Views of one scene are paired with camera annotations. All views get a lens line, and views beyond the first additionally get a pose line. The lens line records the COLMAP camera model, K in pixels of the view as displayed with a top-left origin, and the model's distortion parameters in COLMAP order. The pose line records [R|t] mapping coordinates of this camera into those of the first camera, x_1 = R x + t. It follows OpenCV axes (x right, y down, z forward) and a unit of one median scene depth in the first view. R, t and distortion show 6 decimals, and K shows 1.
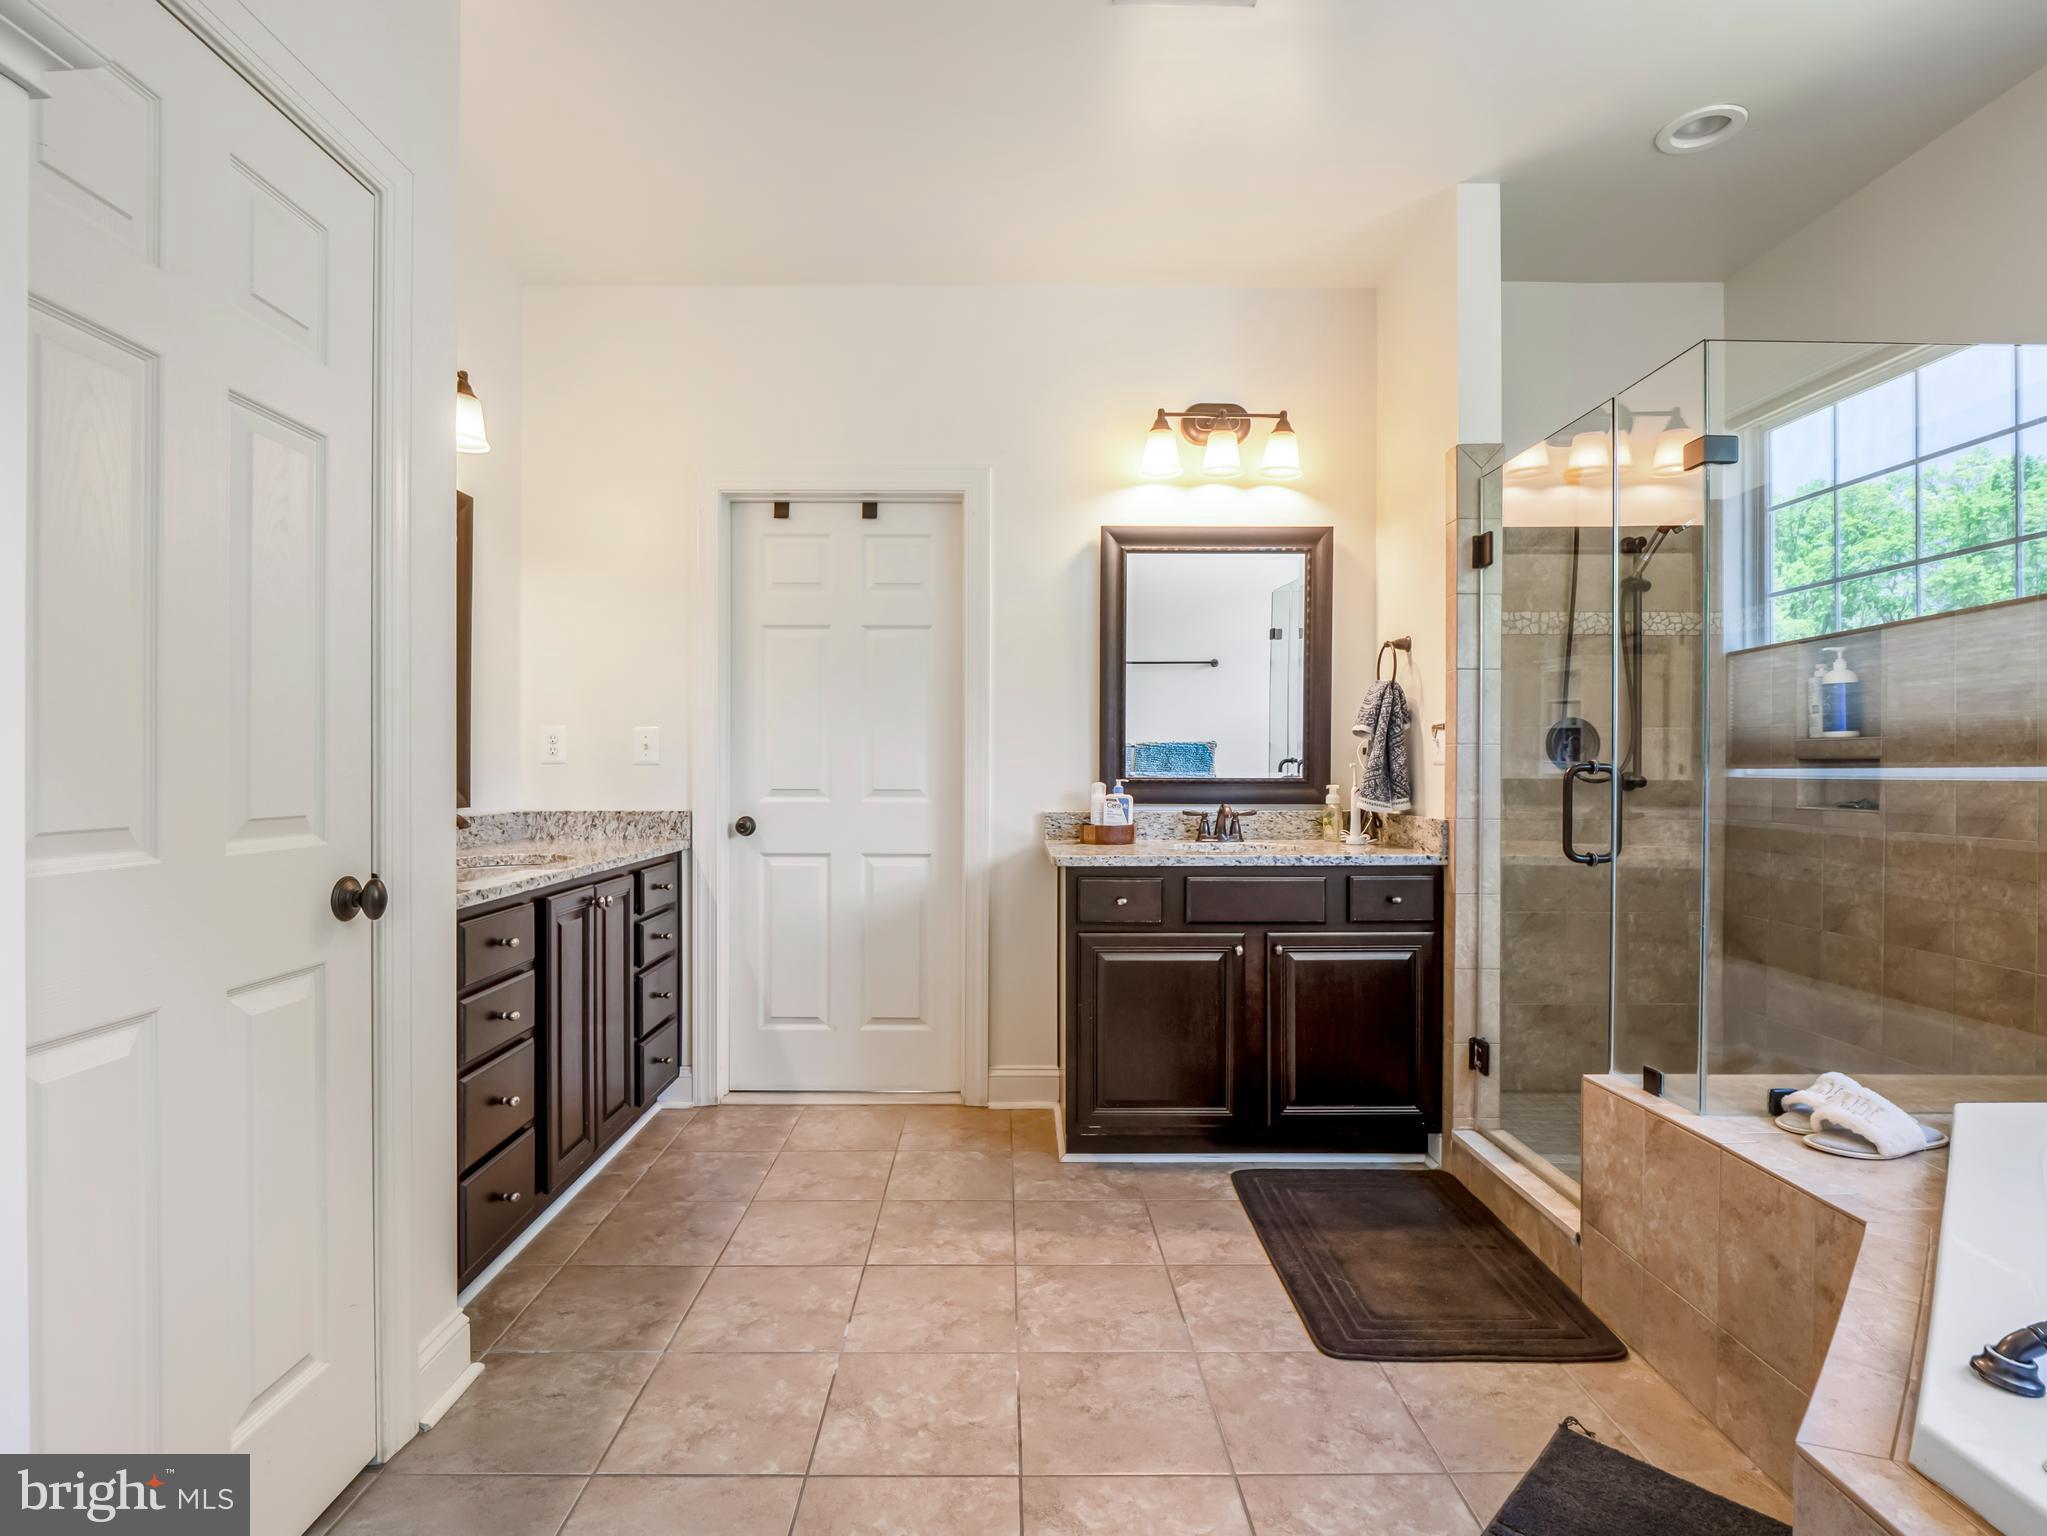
lens RADIAL K [[1019.5, 0, 1010.6], [0, 1019.5, 775.4], [0, 0, 1]] dist [-0.004308, -0.006134]
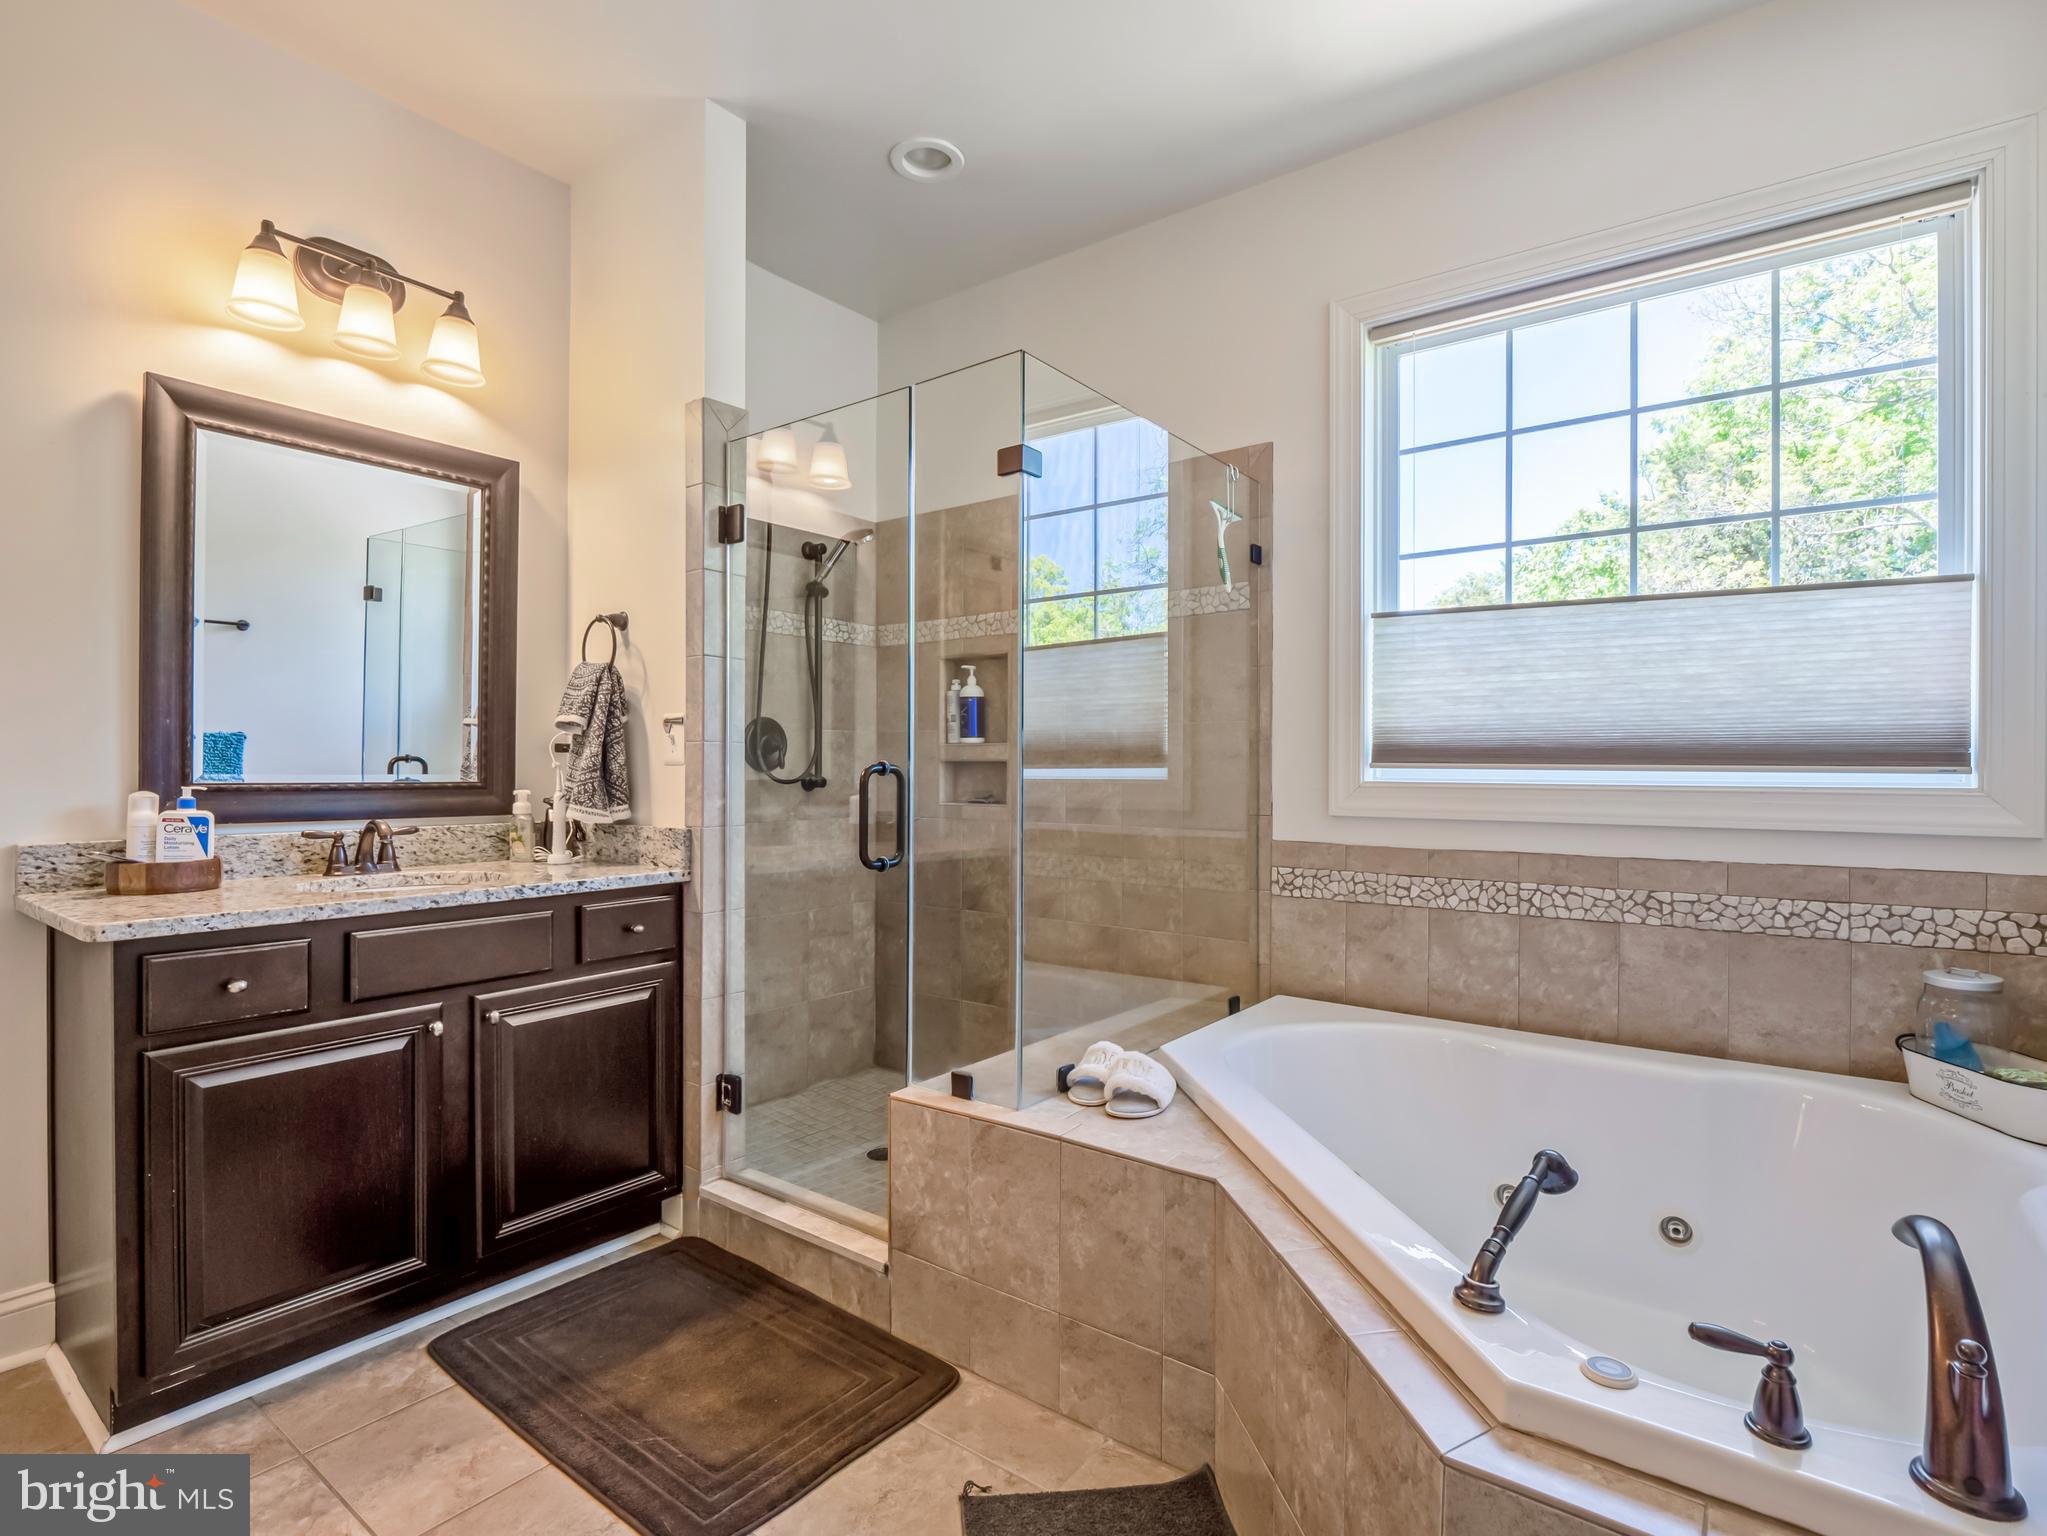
lens RADIAL K [[1019.5, 0, 1010.6], [0, 1019.5, 775.4], [0, 0, 1]] dist [-0.004308, -0.006134]
pose [[0.608260, -0.004440, 0.793726, -0.091329], [0.004544, 0.999987, 0.002112, -0.002289], [-0.793725, 0.002322, 0.608272, 0.259087]]
